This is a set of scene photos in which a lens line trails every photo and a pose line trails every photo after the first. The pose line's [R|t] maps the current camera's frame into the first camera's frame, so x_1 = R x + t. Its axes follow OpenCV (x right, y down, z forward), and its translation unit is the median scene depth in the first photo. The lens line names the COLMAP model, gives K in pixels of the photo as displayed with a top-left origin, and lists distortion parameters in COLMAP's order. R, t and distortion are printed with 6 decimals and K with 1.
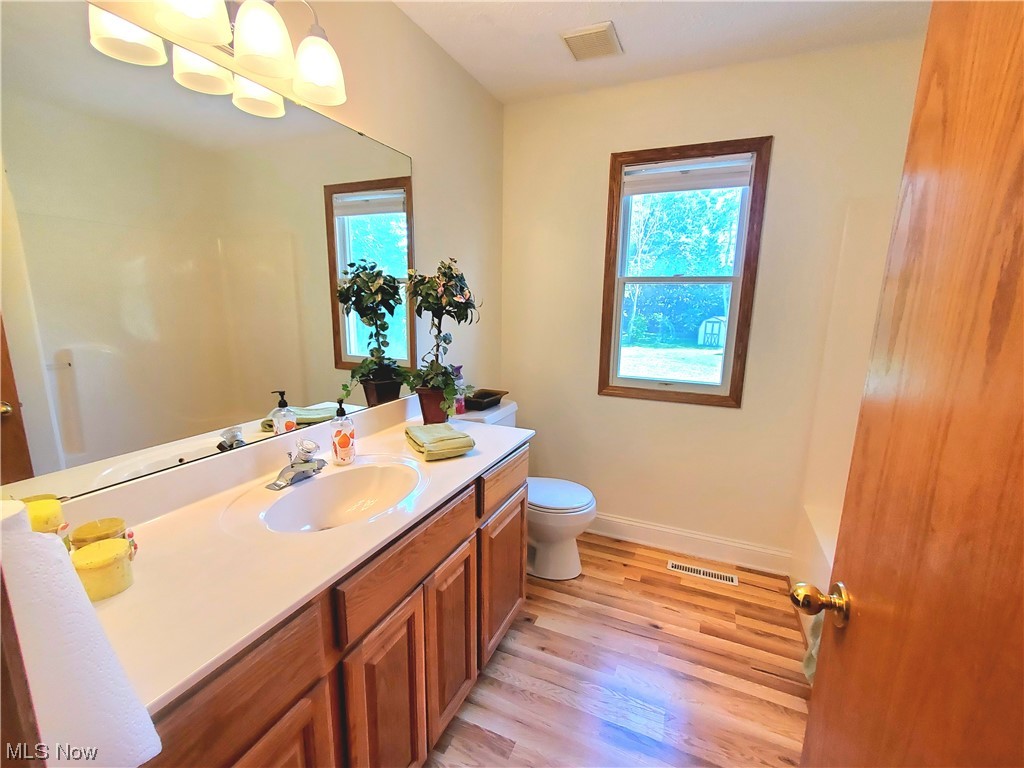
lens RADIAL K [[449.2, 0, 513.0], [0, 449.2, 388.2], [0, 0, 1]] dist [0.002017, 0.000122]
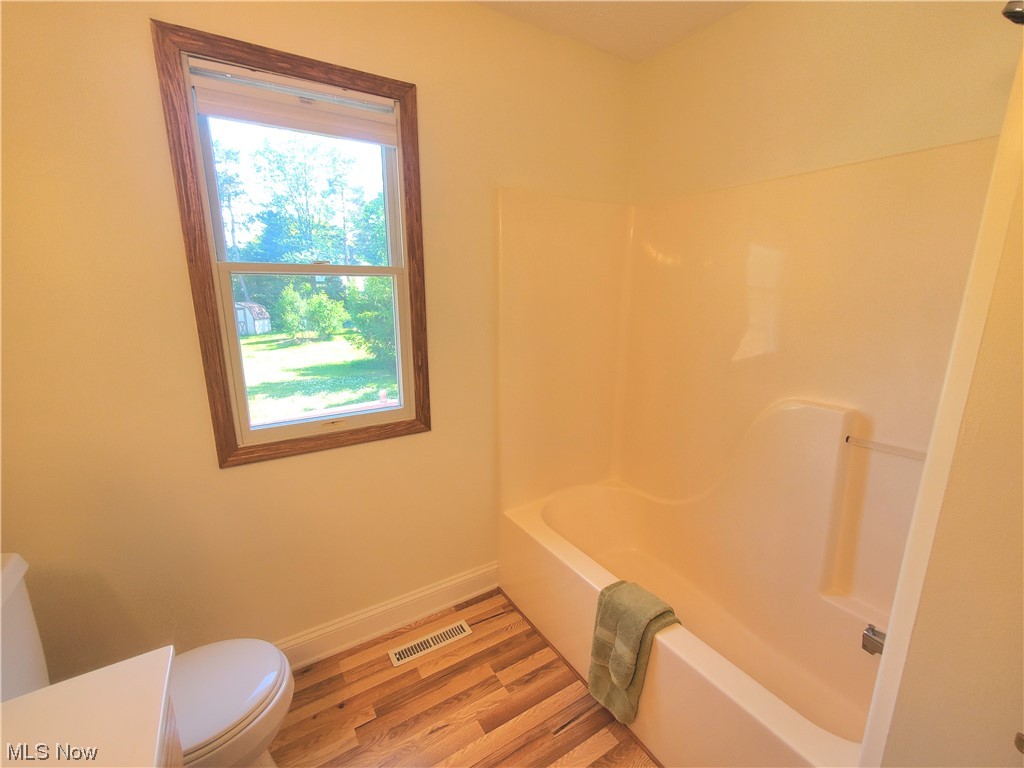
lens RADIAL K [[449.2, 0, 513.0], [0, 449.2, 388.2], [0, 0, 1]] dist [0.002017, 0.000122]
pose [[0.552971, -0.200860, 0.808627, -0.053873], [0.170624, 0.977239, 0.126063, -0.107021], [-0.815543, 0.068262, 0.574657, 0.406054]]
